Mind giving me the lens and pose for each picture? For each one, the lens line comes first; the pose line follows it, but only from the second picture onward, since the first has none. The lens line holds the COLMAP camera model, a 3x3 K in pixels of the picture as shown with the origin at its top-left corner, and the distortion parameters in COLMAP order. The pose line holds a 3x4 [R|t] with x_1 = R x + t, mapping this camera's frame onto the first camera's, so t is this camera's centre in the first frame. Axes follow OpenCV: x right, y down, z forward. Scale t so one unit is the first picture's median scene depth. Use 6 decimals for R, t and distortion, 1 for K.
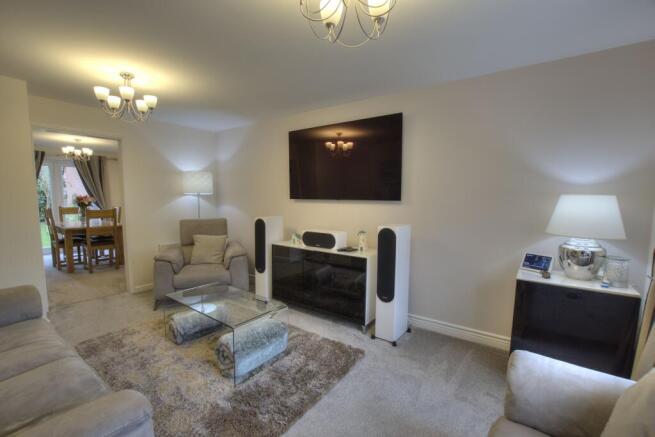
lens RADIAL K [[286.0, 0, 323.6], [0, 286.0, 224.5], [0, 0, 1]] dist [-0.030433, 0.000971]
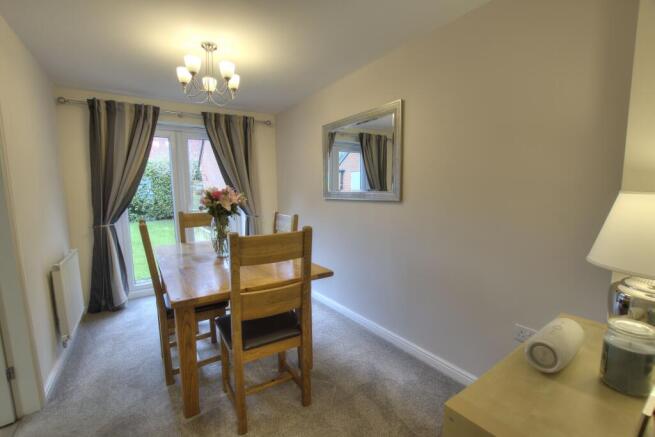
lens RADIAL K [[286.0, 0, 323.6], [0, 286.0, 224.5], [0, 0, 1]] dist [-0.030433, 0.000971]
pose [[0.935205, 0.025708, -0.353171, -0.524634], [-0.013099, 0.999190, 0.038046, -0.063497], [0.353863, -0.030955, 0.934785, 0.610176]]
